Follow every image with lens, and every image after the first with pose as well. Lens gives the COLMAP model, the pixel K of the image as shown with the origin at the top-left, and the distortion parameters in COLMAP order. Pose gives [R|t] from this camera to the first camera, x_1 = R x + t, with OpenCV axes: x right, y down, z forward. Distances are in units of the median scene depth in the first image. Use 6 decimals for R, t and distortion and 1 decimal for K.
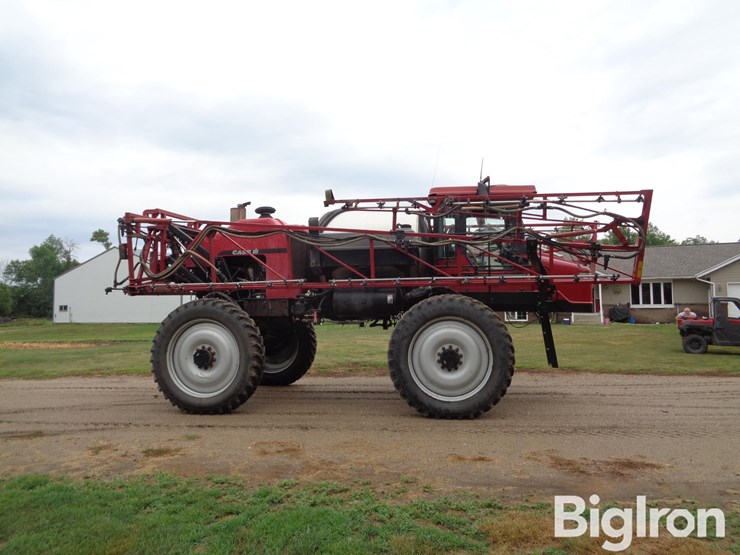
lens RADIAL K [[554.1, 0, 370.0], [0, 554.1, 277.5], [0, 0, 1]] dist [-0.003400, 0.005591]
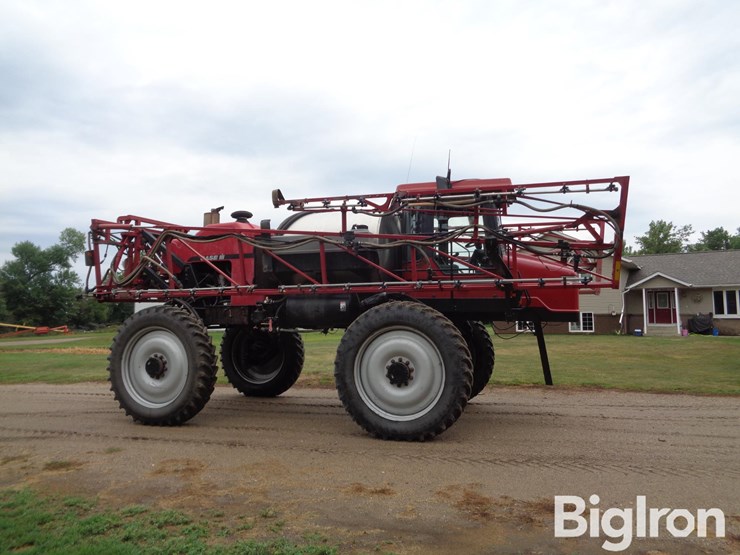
lens RADIAL K [[554.1, 0, 370.0], [0, 554.1, 277.5], [0, 0, 1]] dist [-0.003400, 0.005591]
pose [[0.988571, -0.006374, -0.150620, 0.219841], [0.003881, 0.999851, -0.016837, 0.006841], [0.150705, 0.016060, 0.988448, 0.098768]]
